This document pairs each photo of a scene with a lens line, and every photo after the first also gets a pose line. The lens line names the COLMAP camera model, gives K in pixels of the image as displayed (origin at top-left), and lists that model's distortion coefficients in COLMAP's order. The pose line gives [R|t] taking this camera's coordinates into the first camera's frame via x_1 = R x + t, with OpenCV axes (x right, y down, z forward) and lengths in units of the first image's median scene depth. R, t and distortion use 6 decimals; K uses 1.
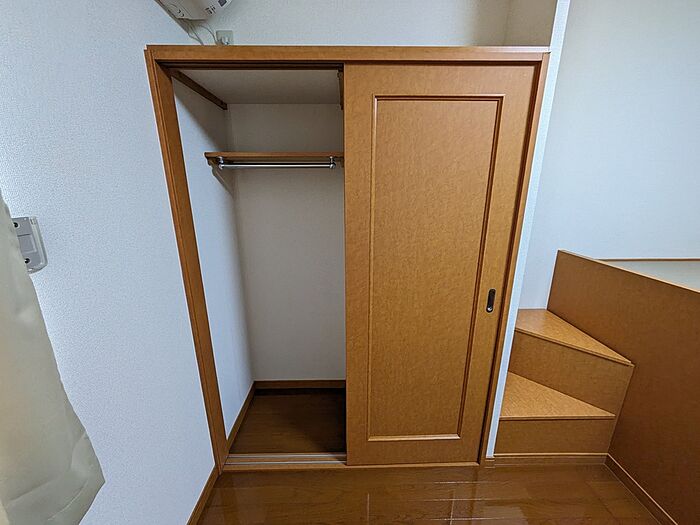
lens RADIAL K [[279.5, 0, 350.0], [0, 279.5, 262.5], [0, 0, 1]] dist [0.010443, 0.000005]
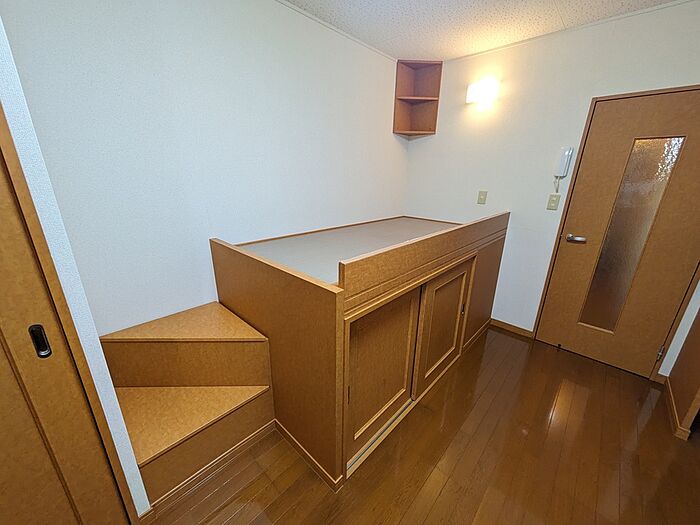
lens RADIAL K [[279.5, 0, 350.0], [0, 279.5, 262.5], [0, 0, 1]] dist [0.010443, 0.000005]
pose [[0.701652, -0.205625, 0.682205, 0.520067], [0.165183, 0.978312, 0.124983, -0.008770], [-0.693108, 0.024994, 0.720400, -0.003518]]
